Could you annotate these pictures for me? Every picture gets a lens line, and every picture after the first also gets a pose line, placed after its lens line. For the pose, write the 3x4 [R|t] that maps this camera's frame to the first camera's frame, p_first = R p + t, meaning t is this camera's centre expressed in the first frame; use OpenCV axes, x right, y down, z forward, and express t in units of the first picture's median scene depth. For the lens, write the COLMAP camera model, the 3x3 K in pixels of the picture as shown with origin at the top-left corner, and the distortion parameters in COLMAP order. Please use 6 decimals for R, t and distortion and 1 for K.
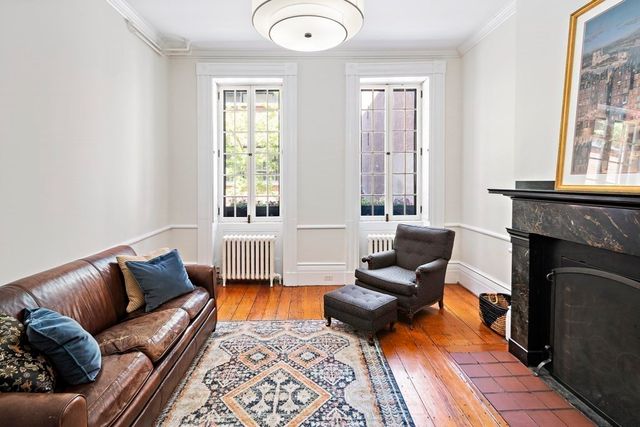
lens RADIAL K [[319.2, 0, 320.4], [0, 319.2, 187.2], [0, 0, 1]] dist [-0.000408, -0.000722]
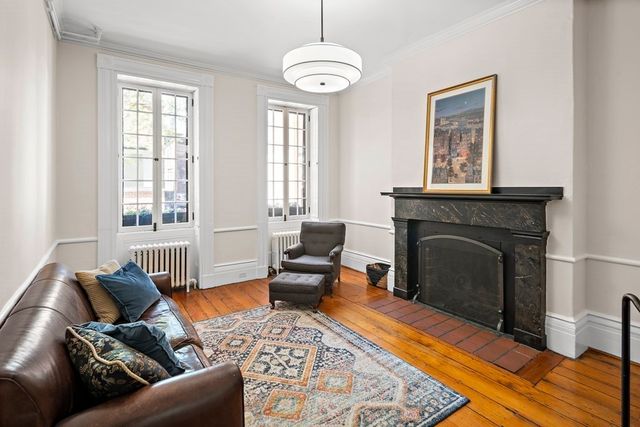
lens RADIAL K [[319.2, 0, 320.4], [0, 319.2, 187.2], [0, 0, 1]] dist [-0.000408, -0.000722]
pose [[0.832018, 0.000956, 0.554748, -0.574093], [0.009335, 0.999833, -0.015723, 0.001421], [-0.554670, 0.018261, 0.831870, -0.114090]]
